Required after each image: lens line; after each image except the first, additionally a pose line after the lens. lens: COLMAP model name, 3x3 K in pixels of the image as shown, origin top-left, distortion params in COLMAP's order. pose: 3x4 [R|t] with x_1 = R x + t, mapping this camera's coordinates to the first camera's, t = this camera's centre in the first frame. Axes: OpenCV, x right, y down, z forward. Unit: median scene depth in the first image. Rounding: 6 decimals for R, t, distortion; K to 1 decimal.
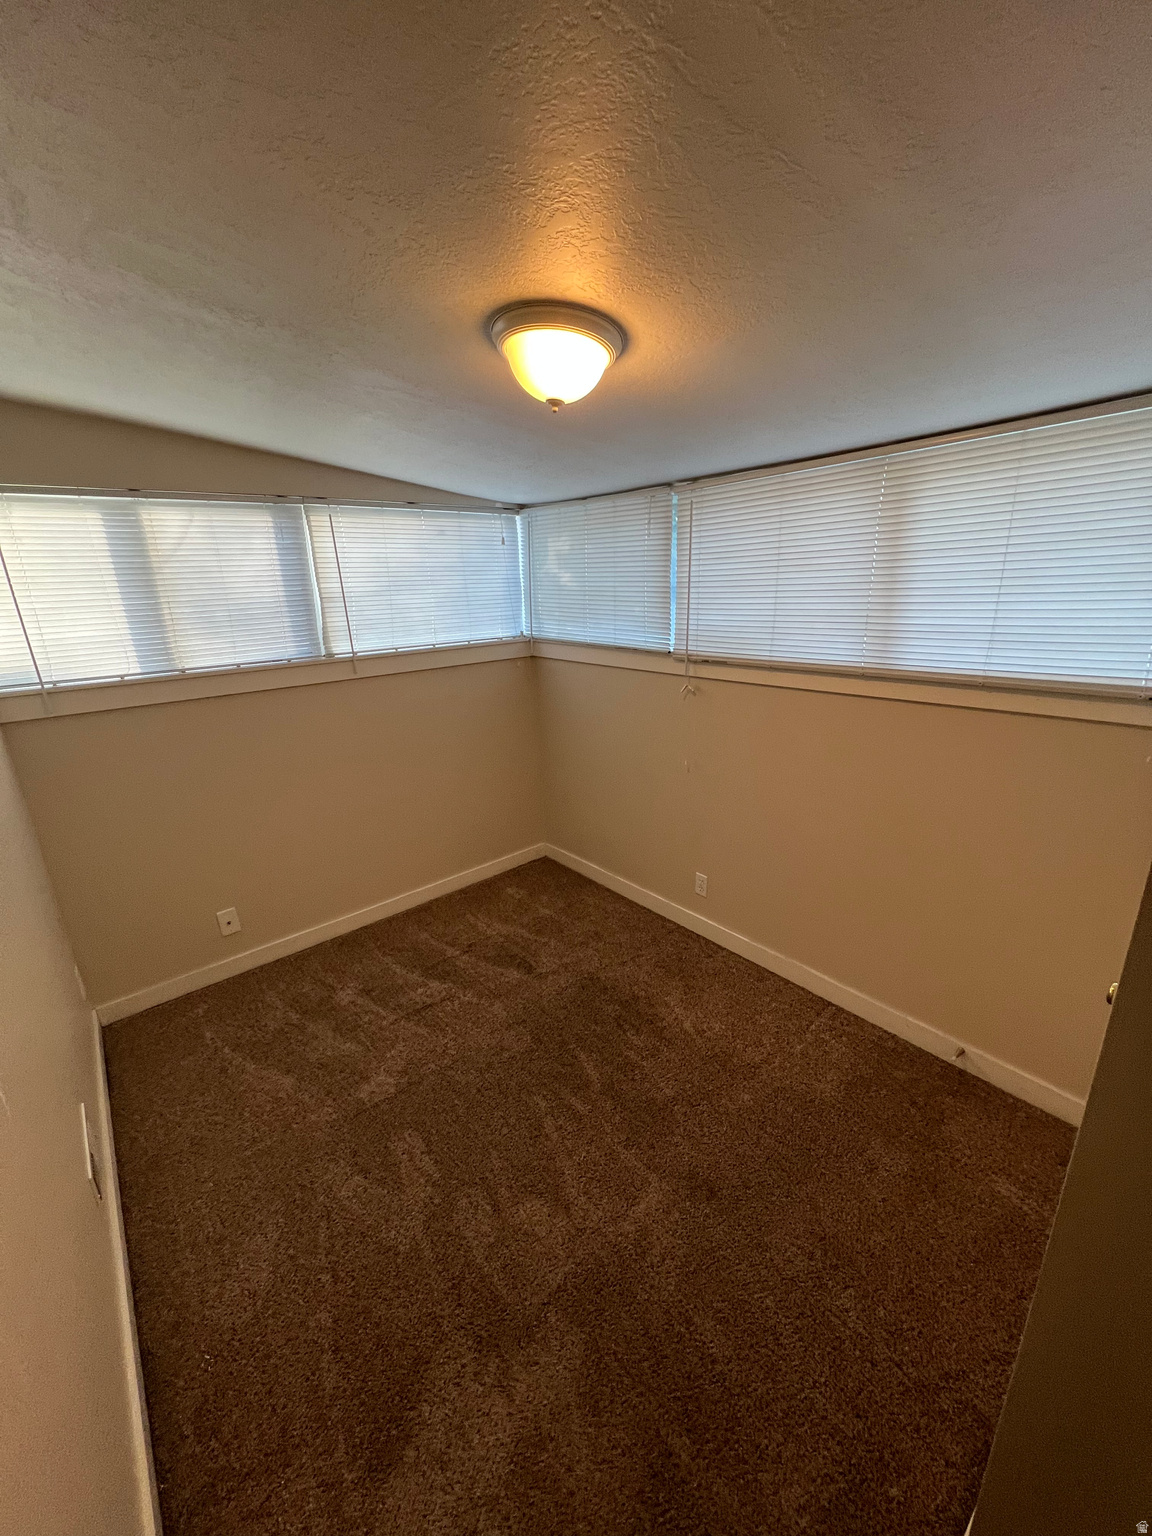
lens RADIAL K [[613.5, 0, 583.0], [0, 613.5, 764.5], [0, 0, 1]] dist [-0.003395, 0.000279]
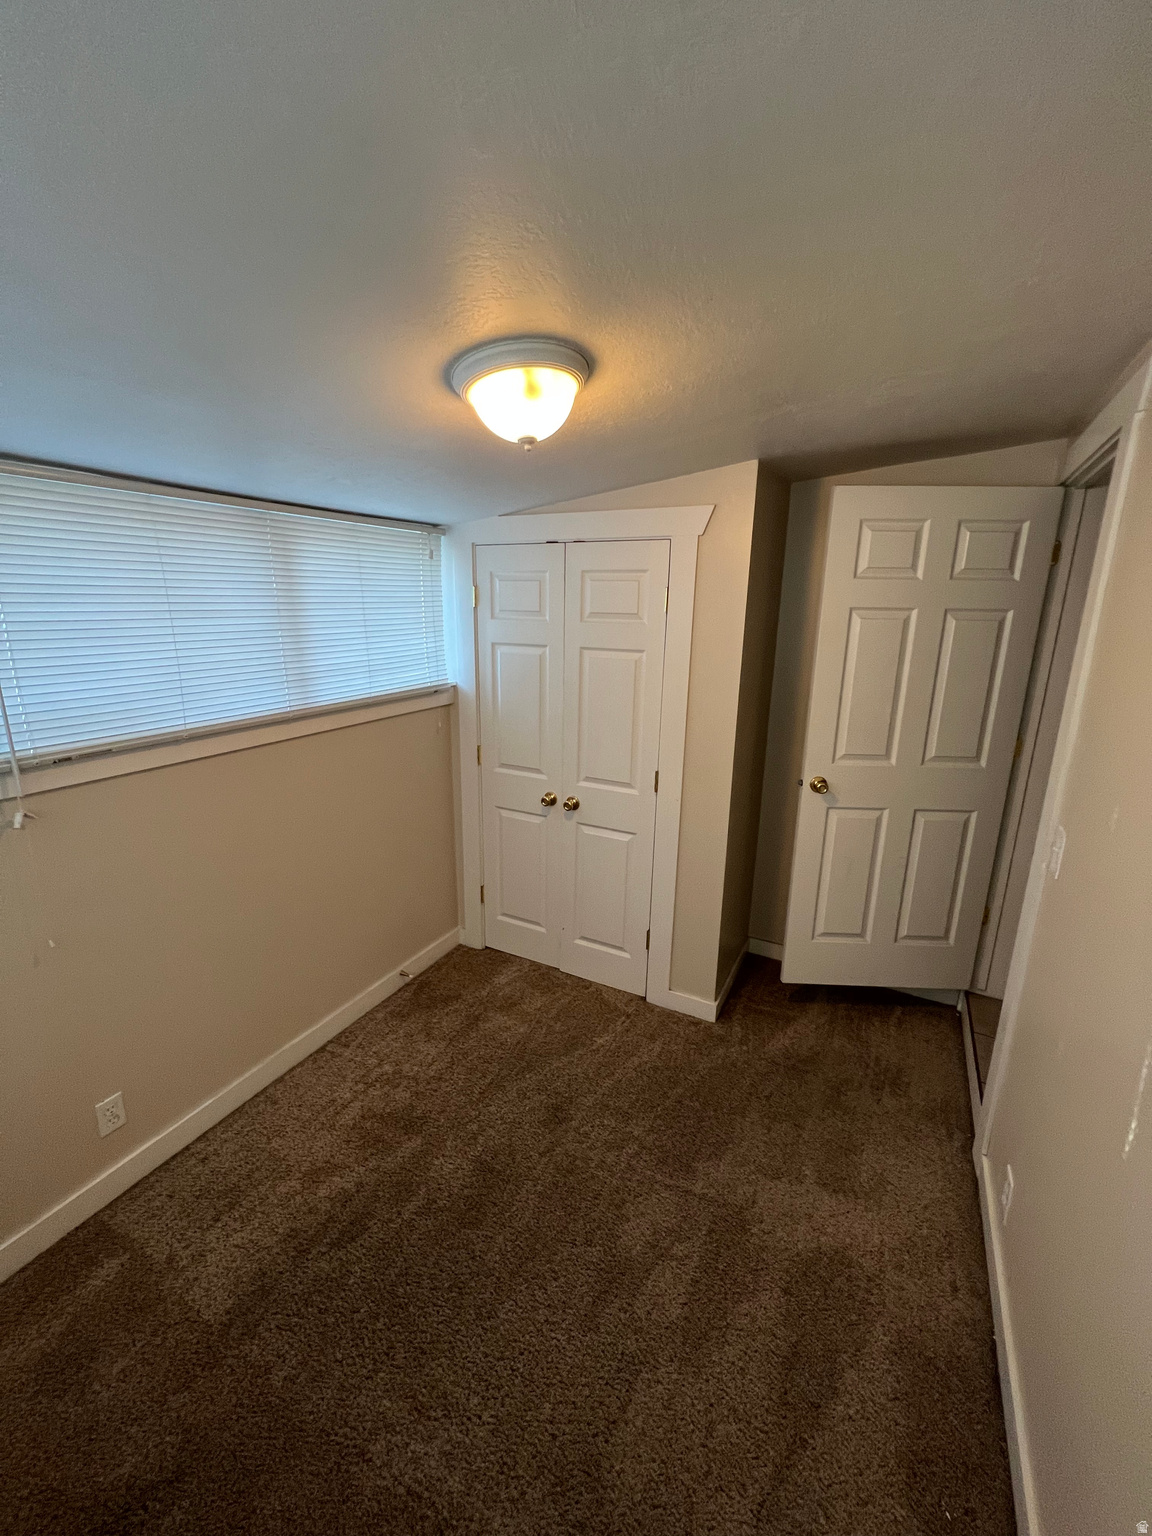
lens RADIAL K [[613.5, 0, 583.0], [0, 613.5, 764.5], [0, 0, 1]] dist [-0.003395, 0.000279]
pose [[-0.382670, -0.194494, 0.903181, -0.676466], [0.275365, 0.909148, 0.312449, -0.263580], [-0.881894, 0.368269, -0.294347, 0.903447]]
